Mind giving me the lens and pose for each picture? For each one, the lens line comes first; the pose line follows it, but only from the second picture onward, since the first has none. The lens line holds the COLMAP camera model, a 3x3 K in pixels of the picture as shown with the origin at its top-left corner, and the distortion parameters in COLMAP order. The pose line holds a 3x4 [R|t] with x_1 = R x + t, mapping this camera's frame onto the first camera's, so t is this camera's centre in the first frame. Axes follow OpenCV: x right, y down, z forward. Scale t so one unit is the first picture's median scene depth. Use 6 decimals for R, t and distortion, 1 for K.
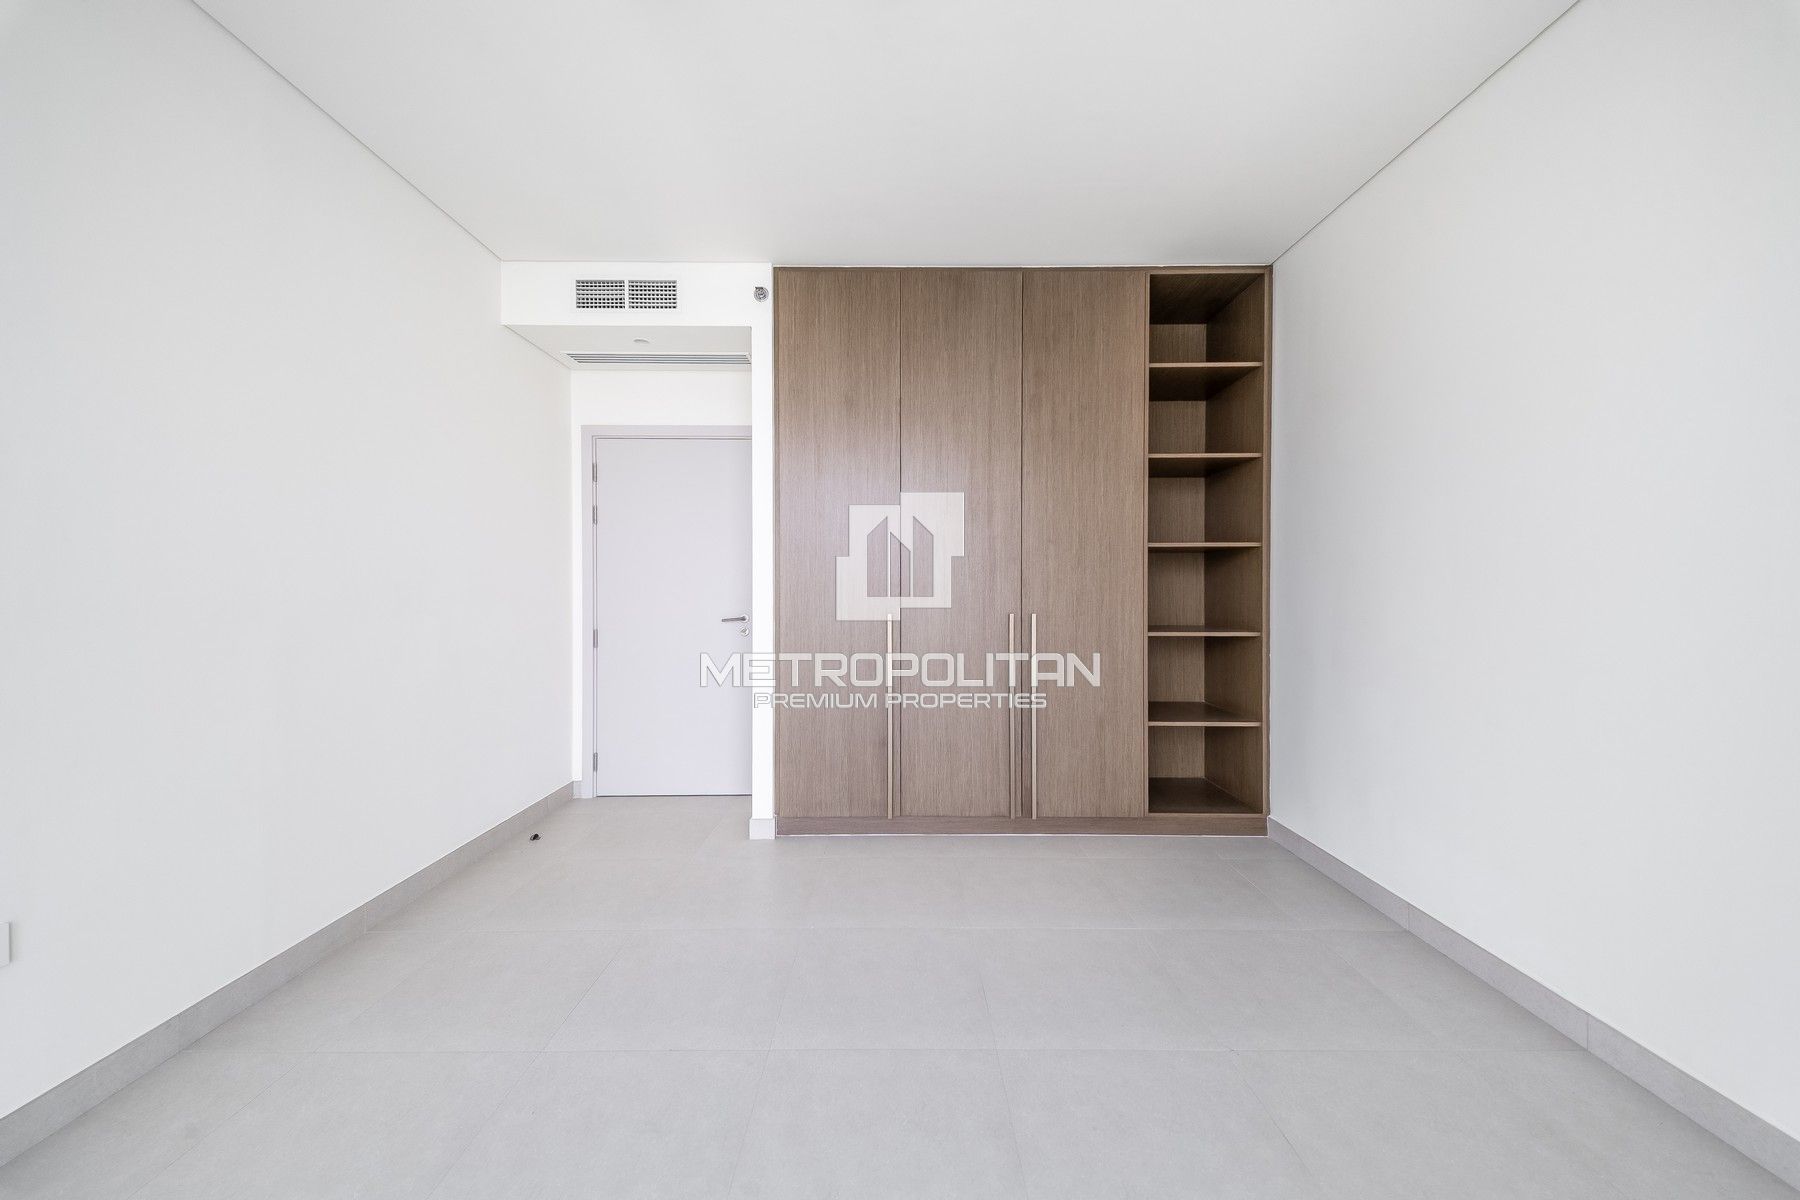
lens RADIAL K [[638.7, 0, 1020.3], [0, 638.7, 590.1], [0, 0, 1]] dist [0.011351, -0.005093]
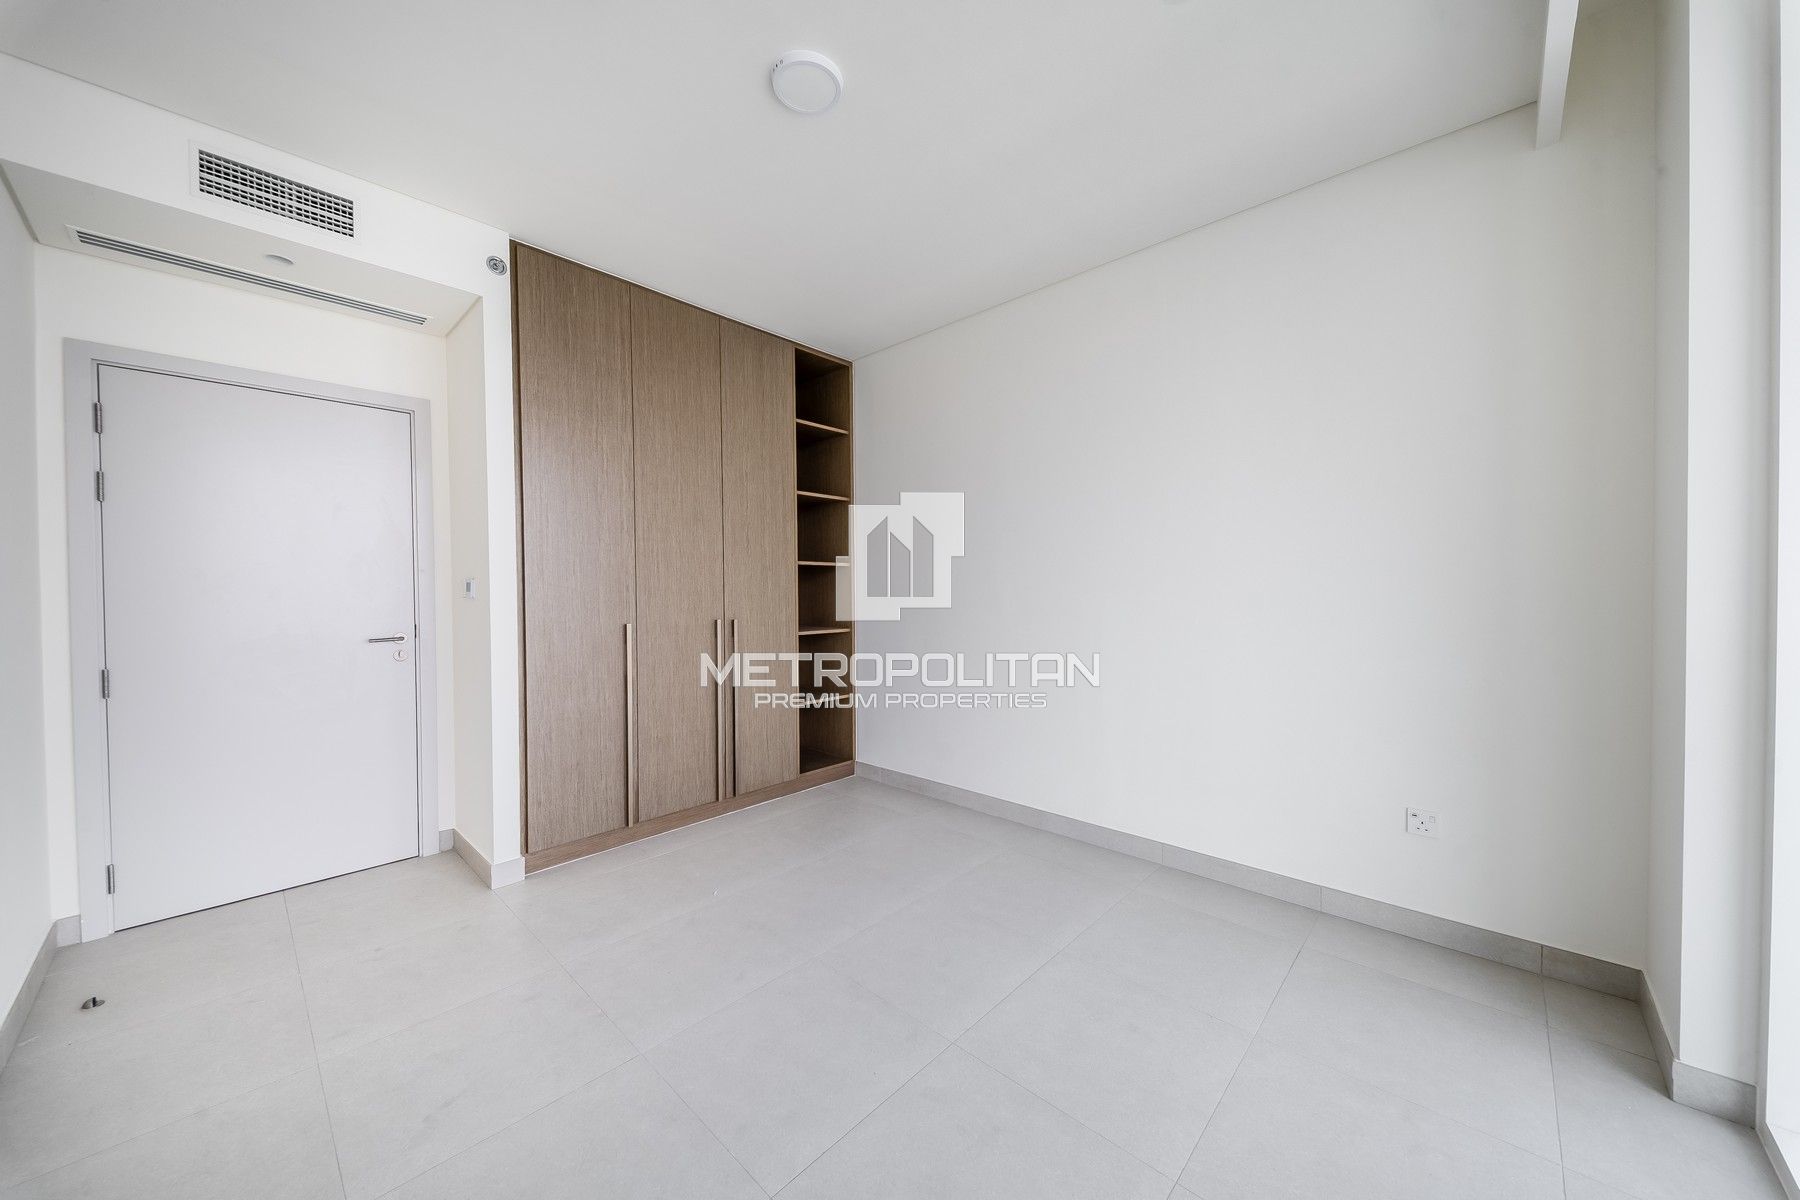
lens RADIAL K [[638.7, 0, 927.6], [0, 638.7, 602.8], [0, 0, 1]] dist [0.011351, -0.005093]
pose [[0.652854, -0.015443, 0.757326, -0.680103], [0.008254, 0.999878, 0.013273, -0.006756], [-0.757439, -0.002414, 0.652902, -0.021567]]
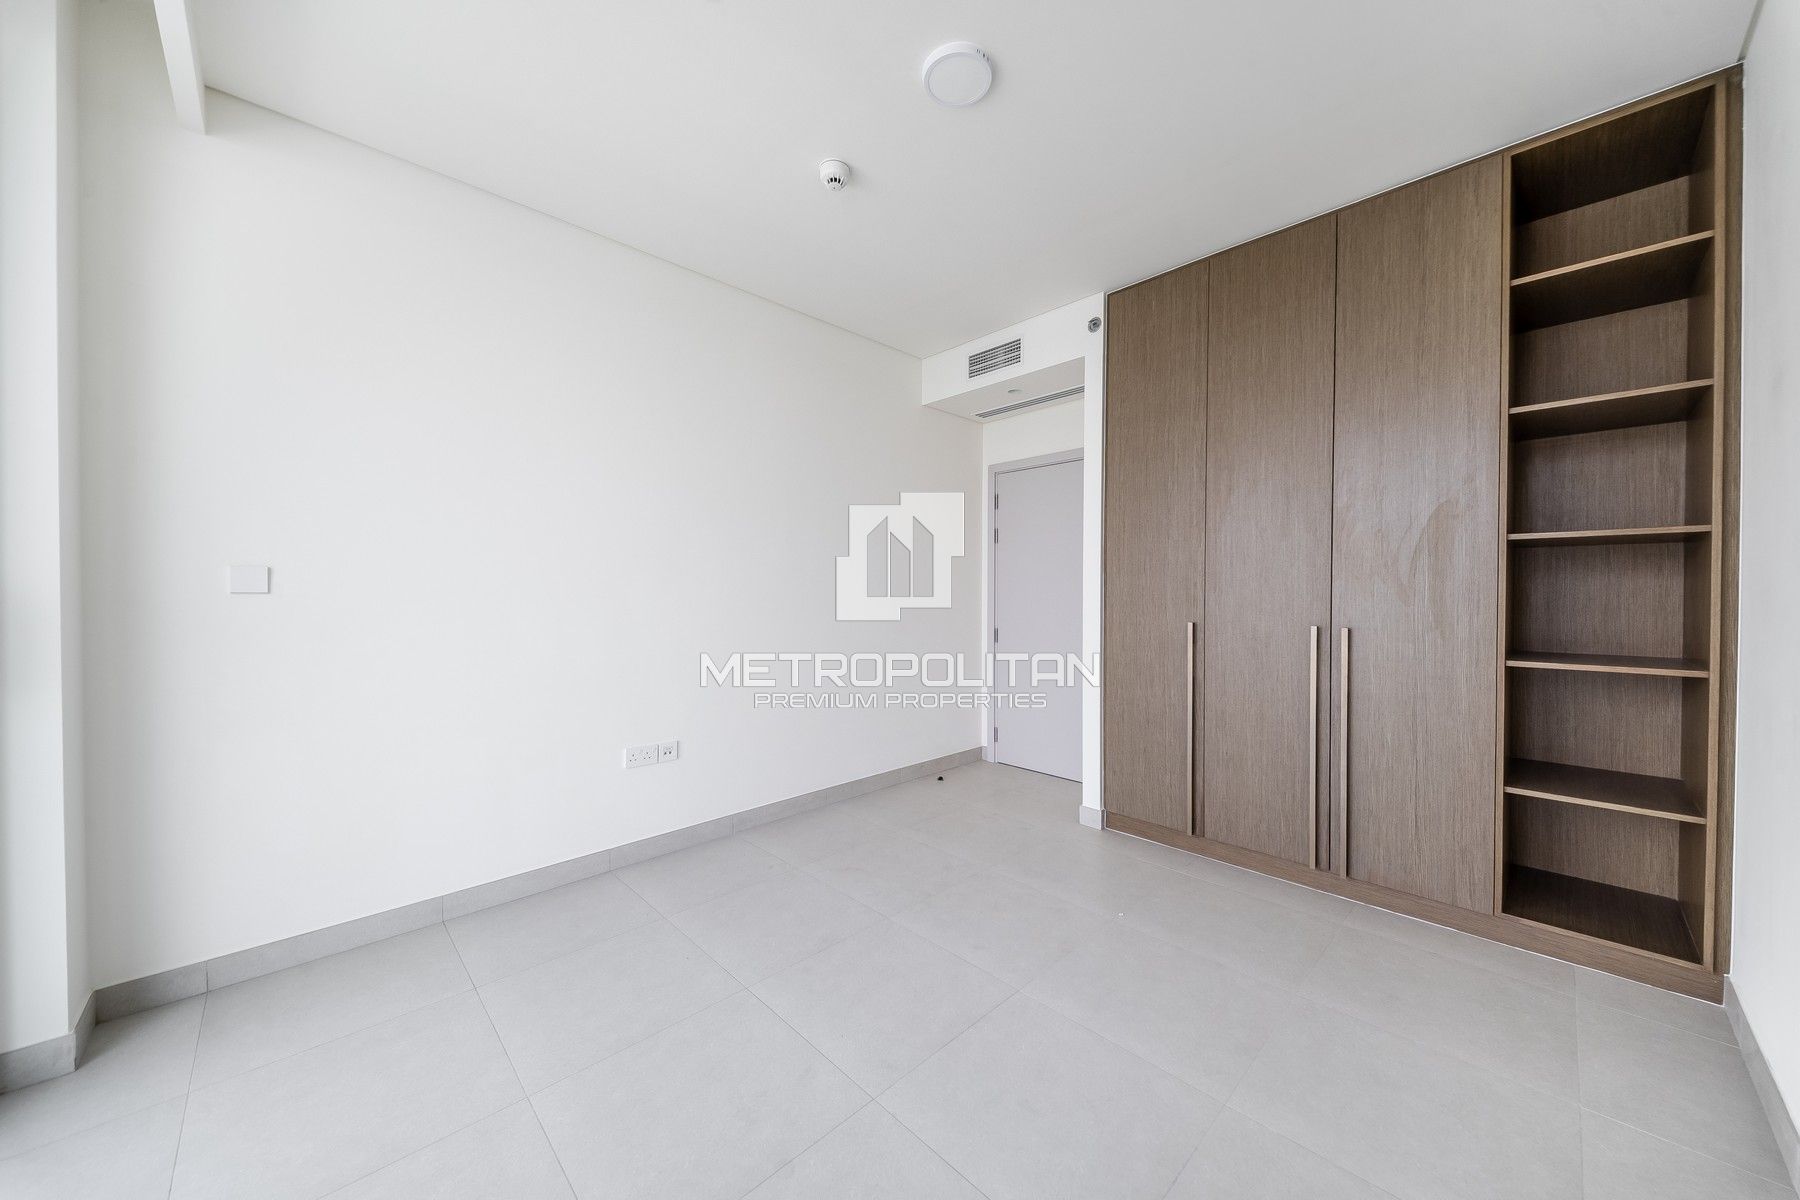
lens RADIAL K [[638.7, 0, 890.3], [0, 638.7, 601.0], [0, 0, 1]] dist [0.011351, -0.005093]
pose [[0.681664, 0.010902, -0.731584, 0.156093], [-0.006014, 0.999939, 0.009297, -0.002093], [0.731641, -0.001938, 0.681688, 0.008058]]
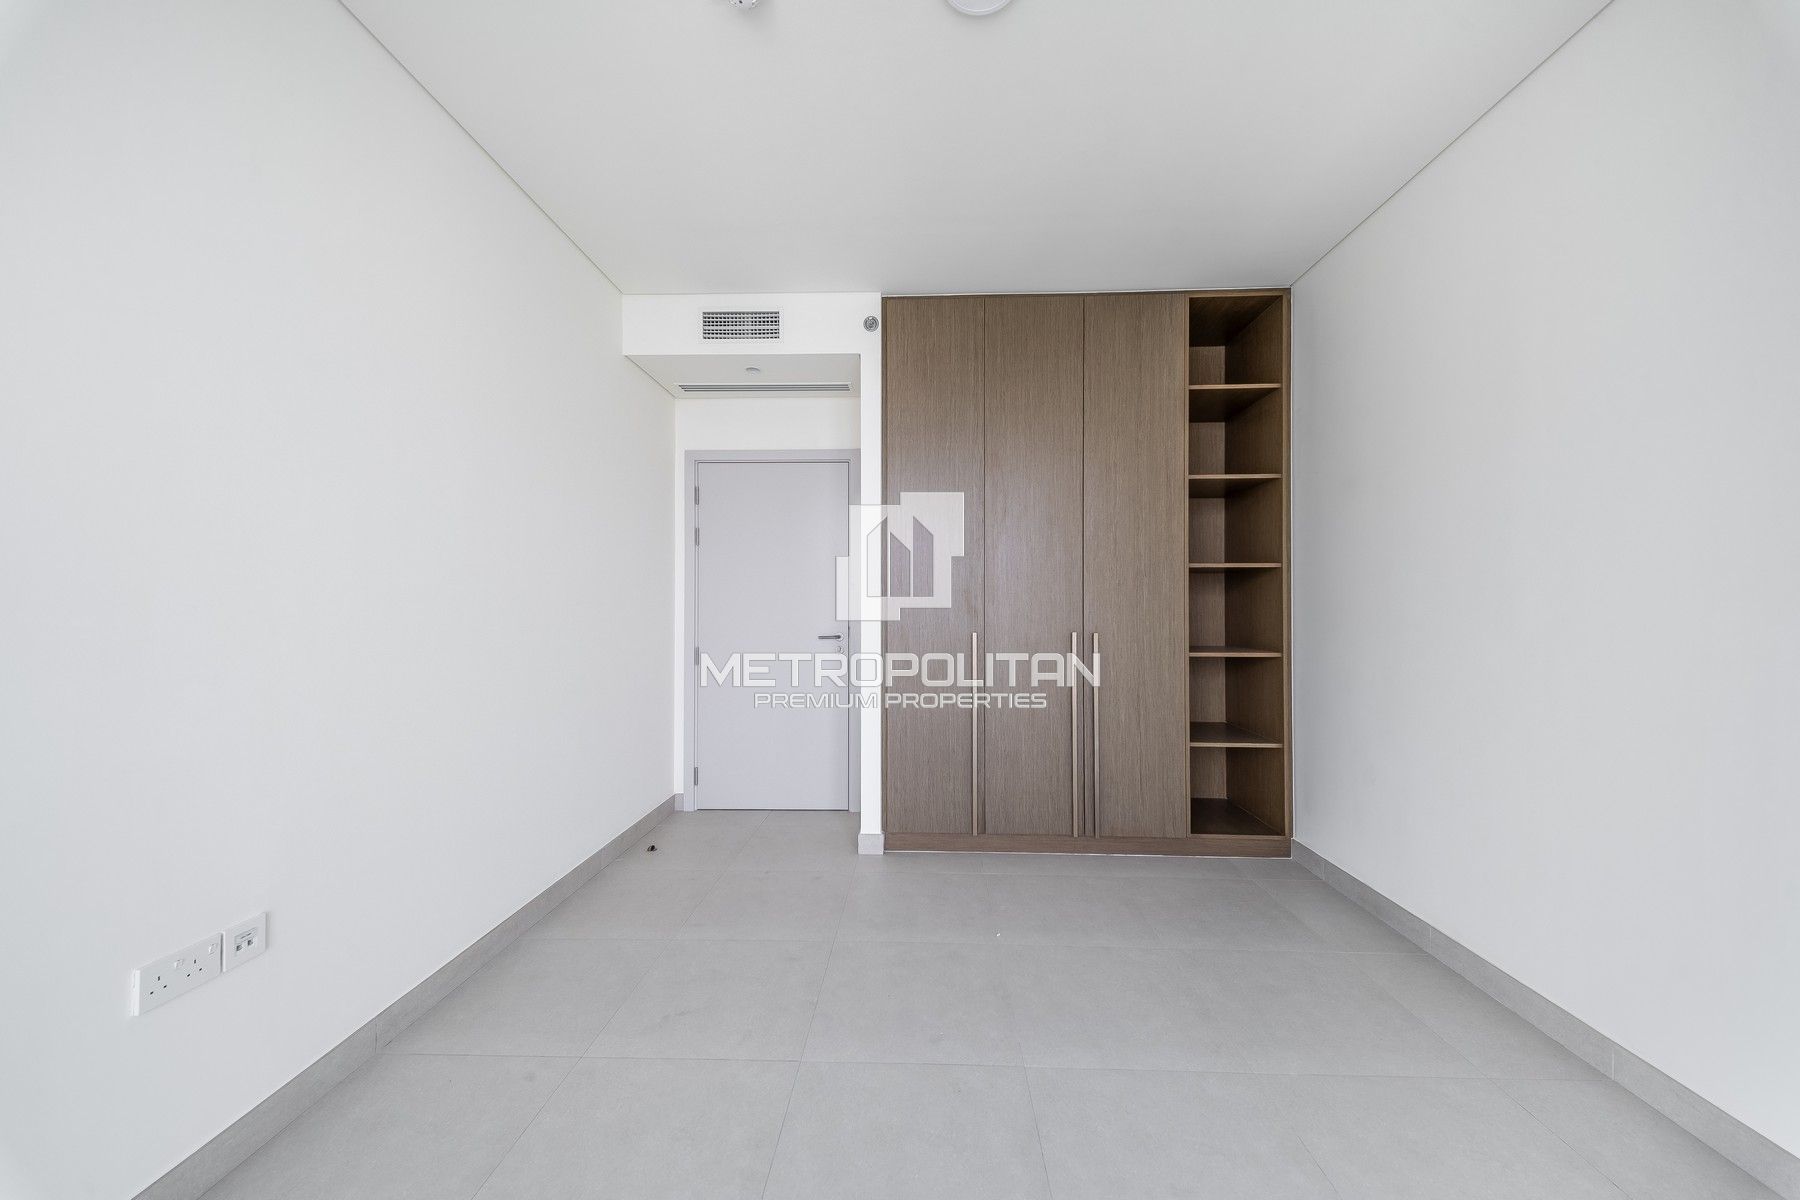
lens RADIAL K [[638.7, 0, 901.6], [0, 638.7, 606.4], [0, 0, 1]] dist [0.011351, -0.005093]
pose [[0.999531, 0.001793, -0.030562, -0.316164], [-0.001953, 0.999985, -0.005186, -0.000701], [0.030552, 0.005243, 0.999519, -0.024590]]
